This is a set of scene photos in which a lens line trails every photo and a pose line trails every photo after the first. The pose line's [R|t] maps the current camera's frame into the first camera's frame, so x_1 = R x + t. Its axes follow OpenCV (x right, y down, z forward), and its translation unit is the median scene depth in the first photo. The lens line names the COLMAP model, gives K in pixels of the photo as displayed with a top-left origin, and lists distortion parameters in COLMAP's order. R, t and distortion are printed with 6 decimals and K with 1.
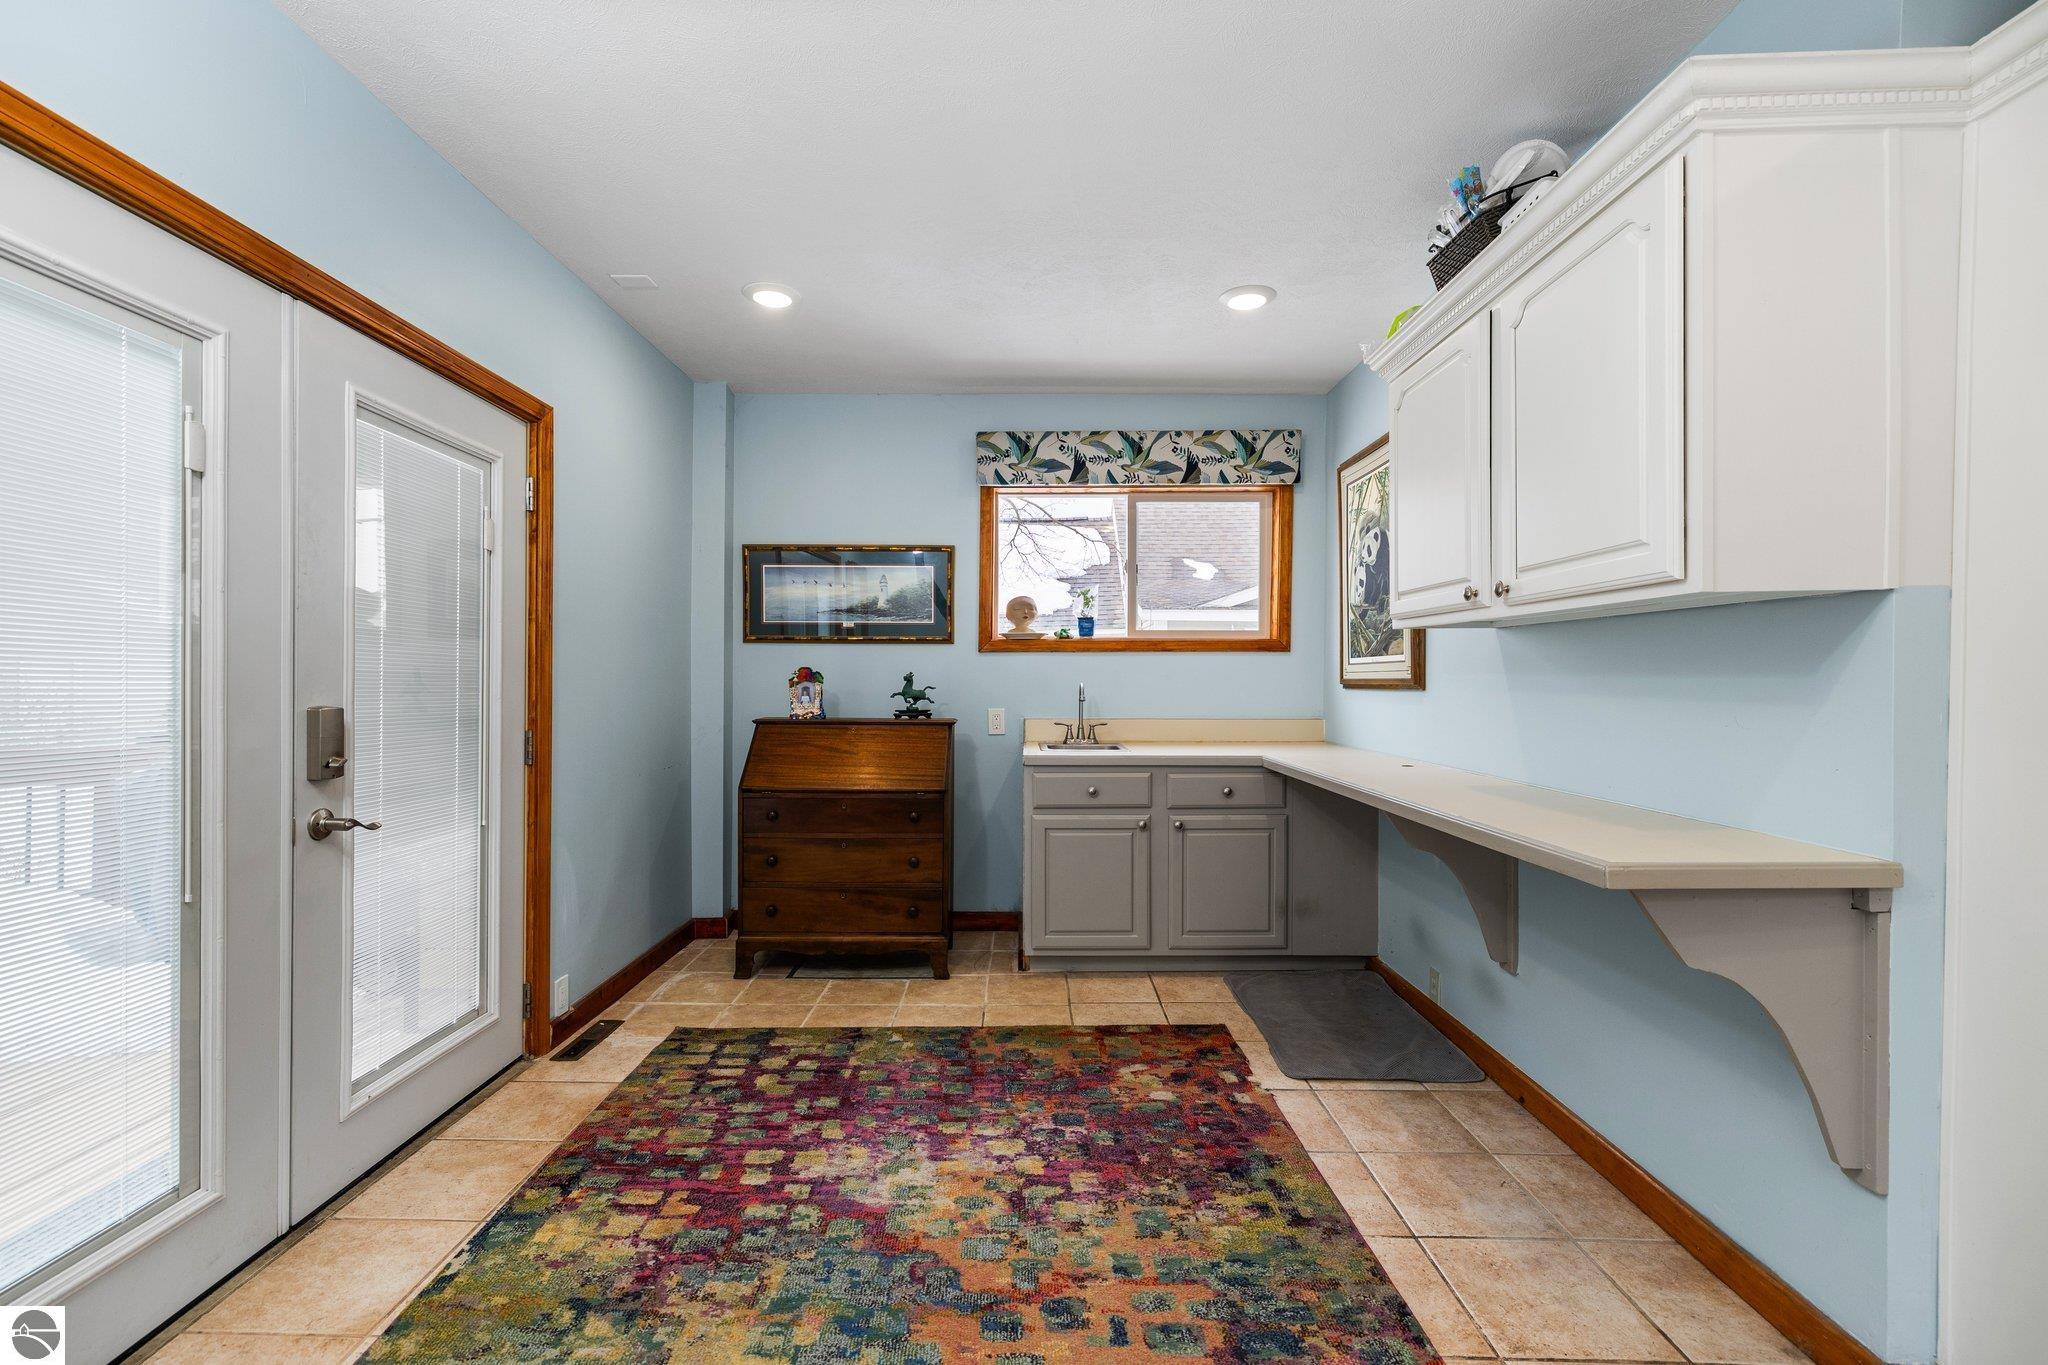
lens RADIAL K [[876.2, 0, 1020.9], [0, 876.2, 701.1], [0, 0, 1]] dist [0.000670, 0.000163]
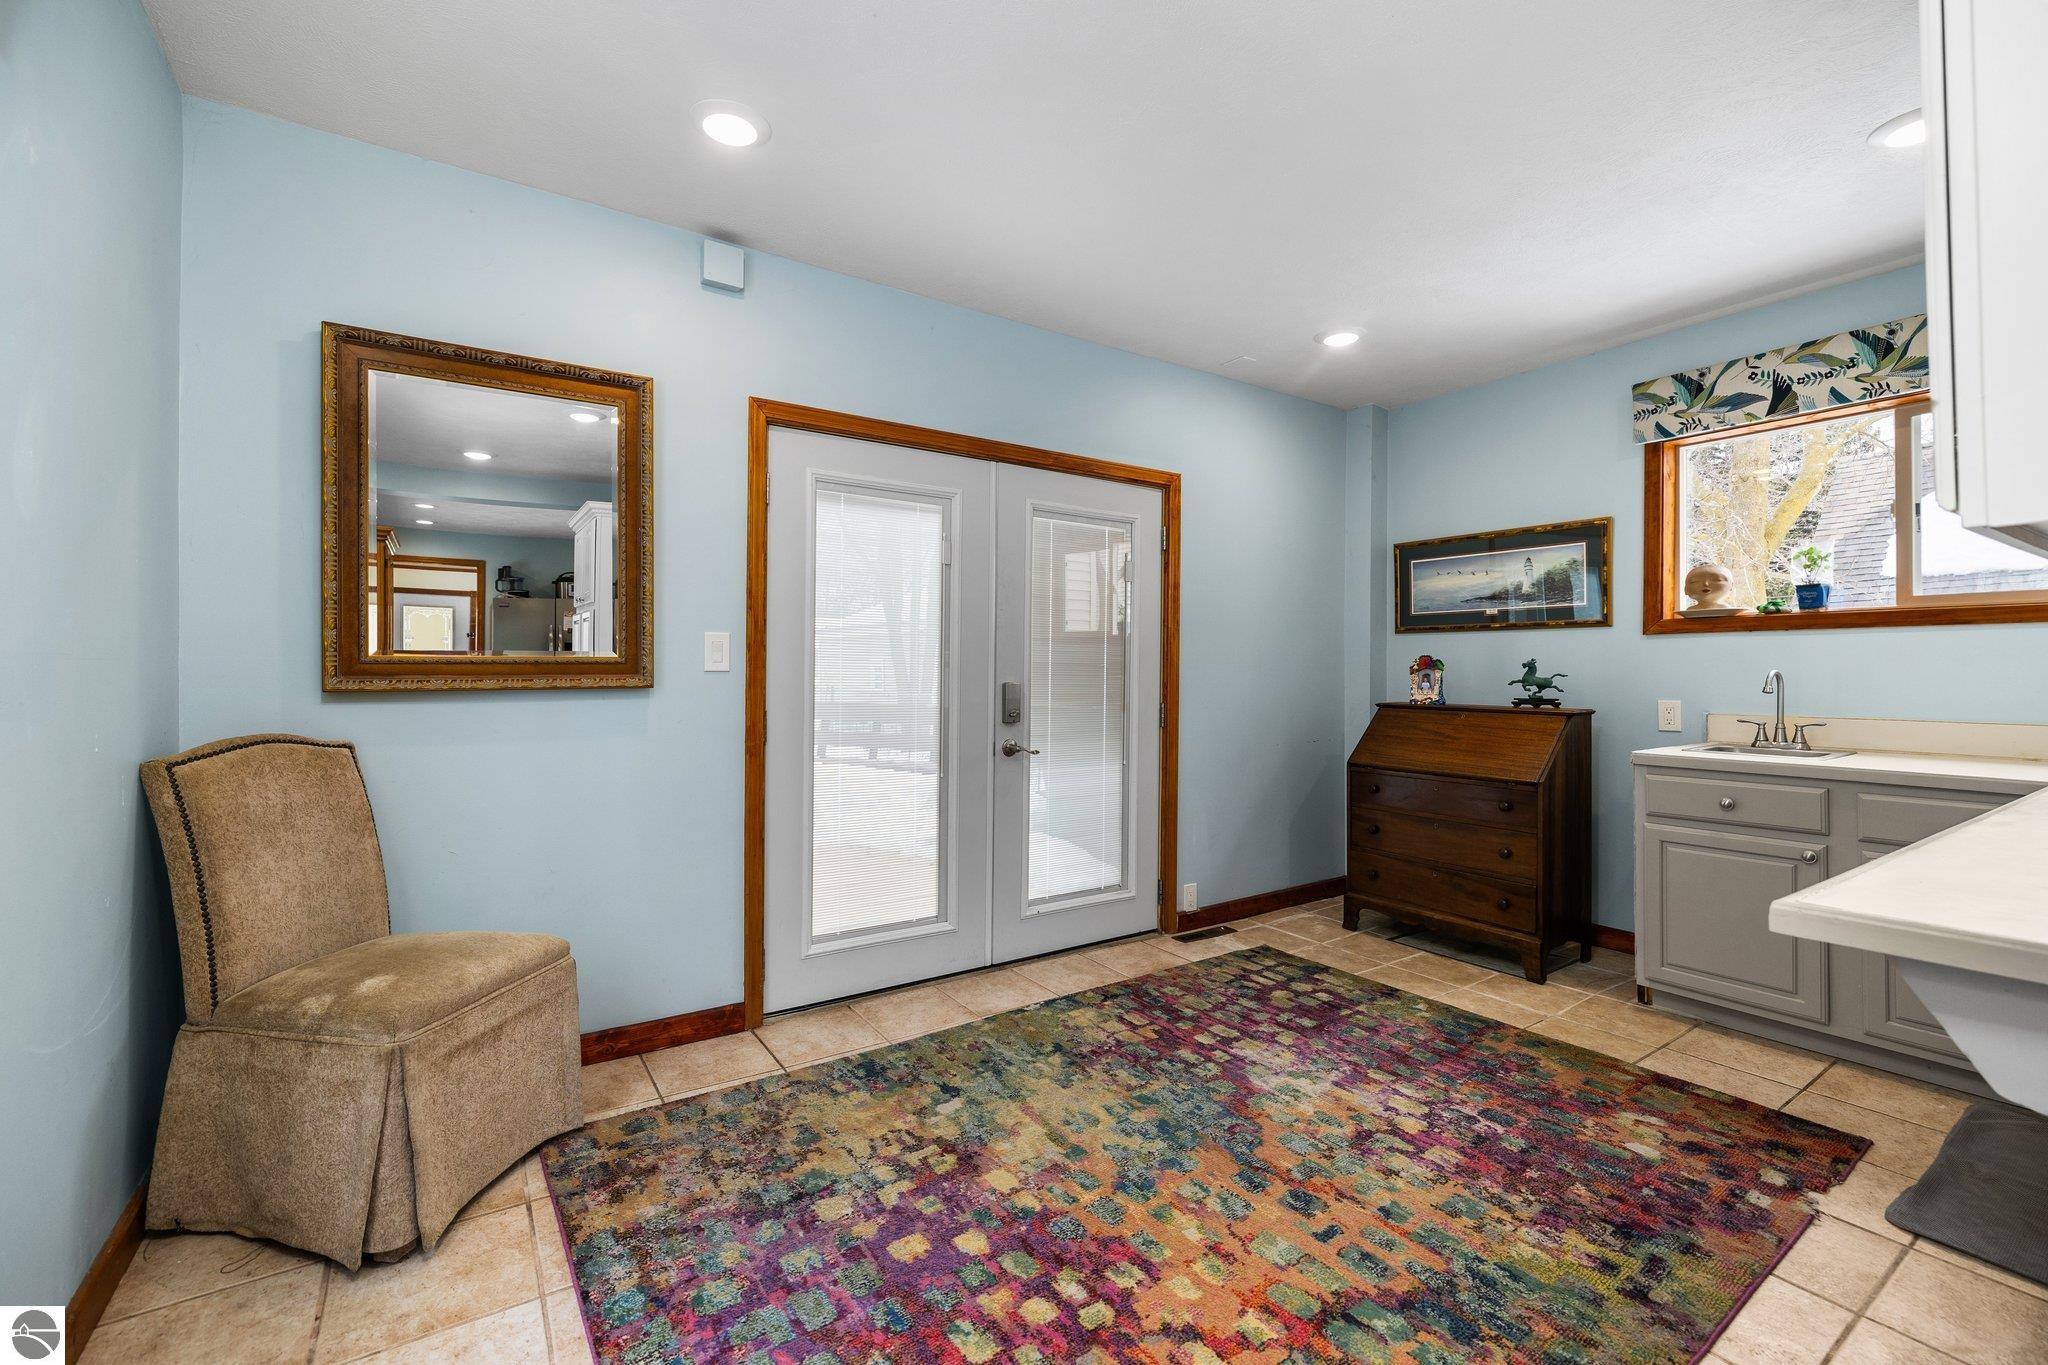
lens RADIAL K [[869.0, 0, 1024.0], [0, 869.0, 682.5], [0, 0, 1]] dist [0.000915, 0.000170]
pose [[0.562118, 0.010922, -0.826985, 0.474006], [-0.018228, 0.999834, 0.000815, 0.002666], [0.826856, 0.014617, 0.562223, 0.012419]]
